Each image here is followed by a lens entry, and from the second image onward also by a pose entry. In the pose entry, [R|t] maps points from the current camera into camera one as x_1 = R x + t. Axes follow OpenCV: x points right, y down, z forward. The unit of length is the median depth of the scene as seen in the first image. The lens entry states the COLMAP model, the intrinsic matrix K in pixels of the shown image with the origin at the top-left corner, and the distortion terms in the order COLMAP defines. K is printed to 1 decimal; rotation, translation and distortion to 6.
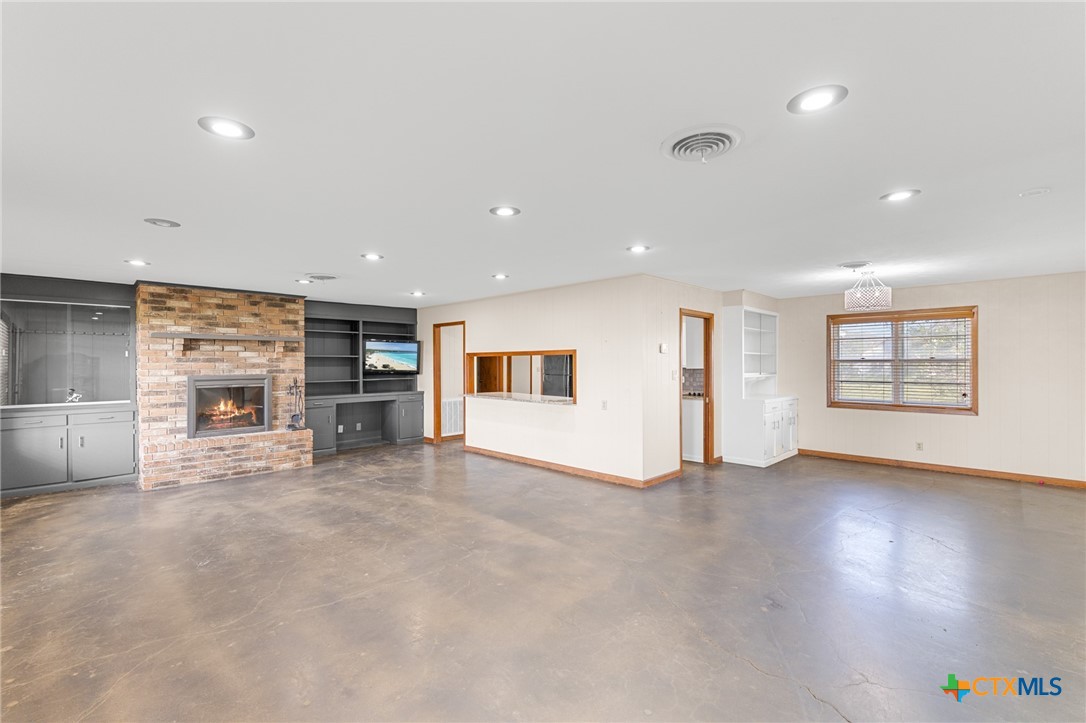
lens RADIAL K [[476.5, 0, 540.4], [0, 476.5, 360.9], [0, 0, 1]] dist [-0.001286, 0.000062]
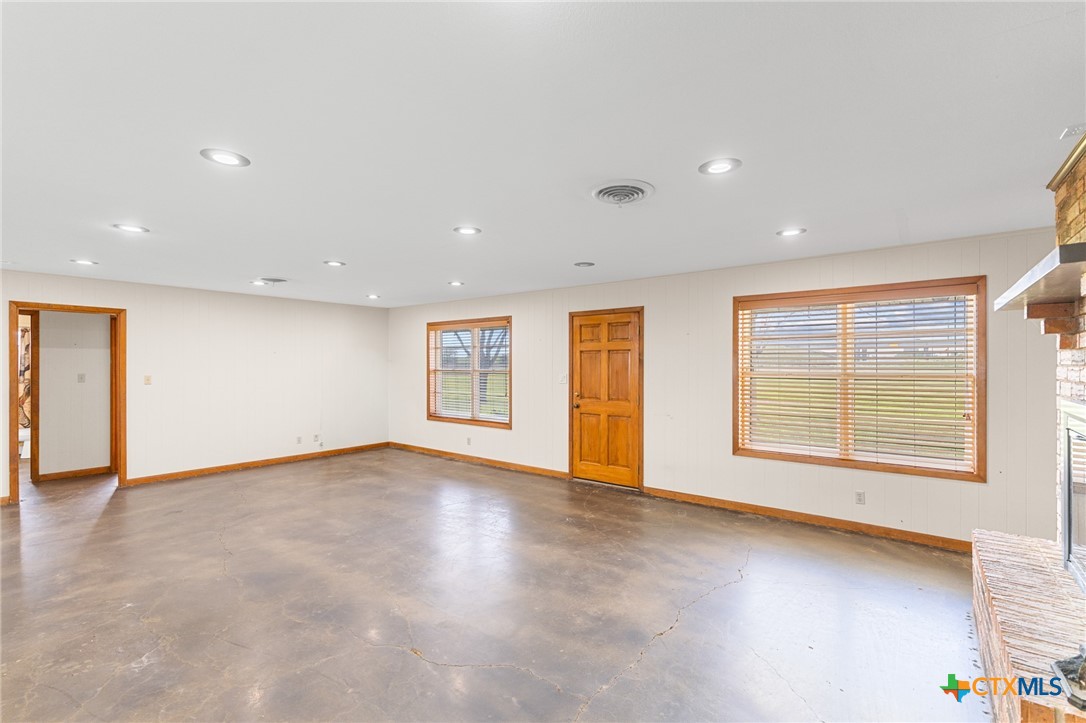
lens RADIAL K [[476.5, 0, 540.4], [0, 476.5, 360.9], [0, 0, 1]] dist [-0.001286, 0.000062]
pose [[-0.993812, 0.003659, -0.111011, -0.263965], [0.004630, 0.999953, -0.008483, 0.002276], [0.110975, -0.008945, -0.993783, 1.236257]]
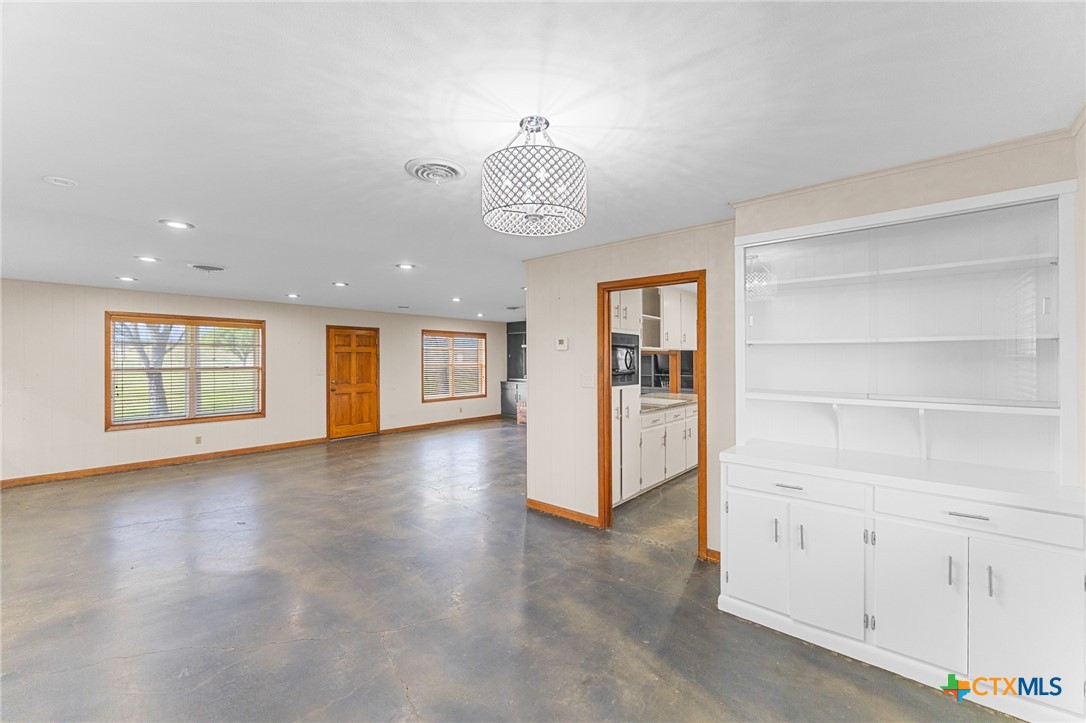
lens RADIAL K [[436.4, 0, 543.0], [0, 436.4, 361.5], [0, 0, 1]] dist [0.000022, -0.000002]
pose [[0.080795, 0.006202, -0.996711, 0.855519], [0.005574, 0.999962, 0.006674, -0.003018], [0.996715, -0.006095, 0.080758, 0.814076]]
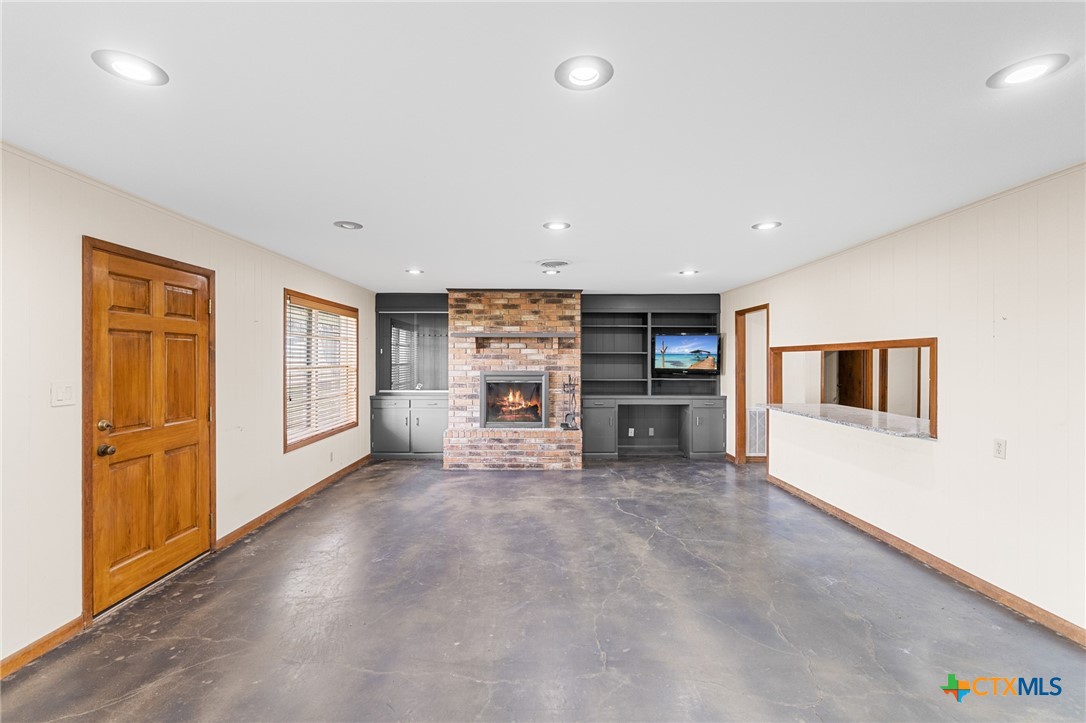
lens RADIAL K [[476.5, 0, 540.4], [0, 476.5, 360.9], [0, 0, 1]] dist [-0.001286, 0.000062]
pose [[0.711564, 0.006661, -0.702589, 0.127183], [-0.002890, 0.999974, 0.006553, 0.000120], [0.702615, -0.002632, 0.711565, 0.287542]]
